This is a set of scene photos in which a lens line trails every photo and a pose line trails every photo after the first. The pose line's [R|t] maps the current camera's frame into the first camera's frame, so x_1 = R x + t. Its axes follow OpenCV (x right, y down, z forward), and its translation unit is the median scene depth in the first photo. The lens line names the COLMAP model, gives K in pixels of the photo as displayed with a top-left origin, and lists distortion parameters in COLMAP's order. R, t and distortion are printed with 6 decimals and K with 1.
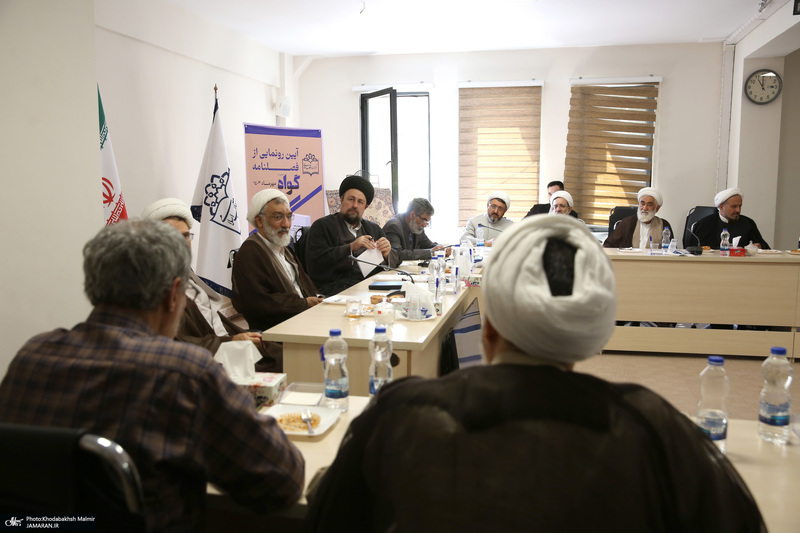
lens RADIAL K [[717.4, 0, 415.2], [0, 717.4, 273.2], [0, 0, 1]] dist [-0.046113, -0.006515]
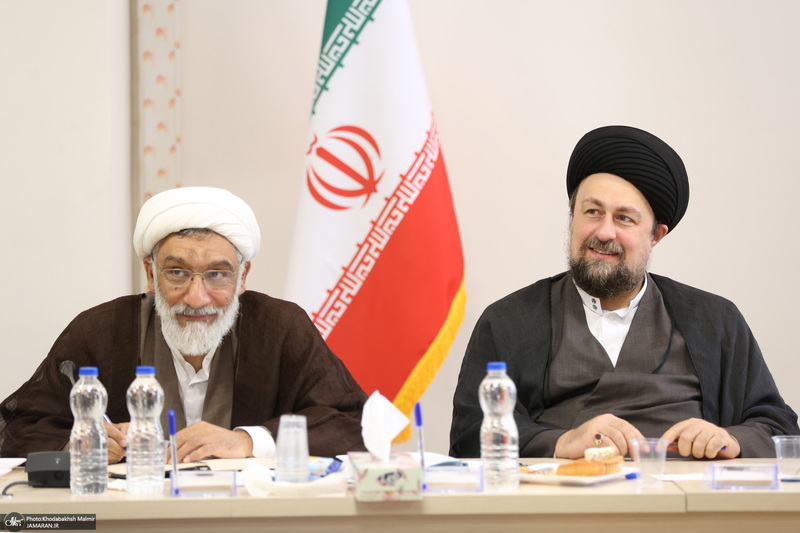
lens RADIAL K [[3571.2, 0, 401.0], [0, 3571.2, 268.9], [0, 0, 1]] dist [0.842594, 0.000000]
pose [[0.208639, 0.034628, -0.977380, 1.304686], [-0.111542, 0.993694, 0.011395, -0.085014], [0.971611, 0.106642, 0.211186, 0.642590]]
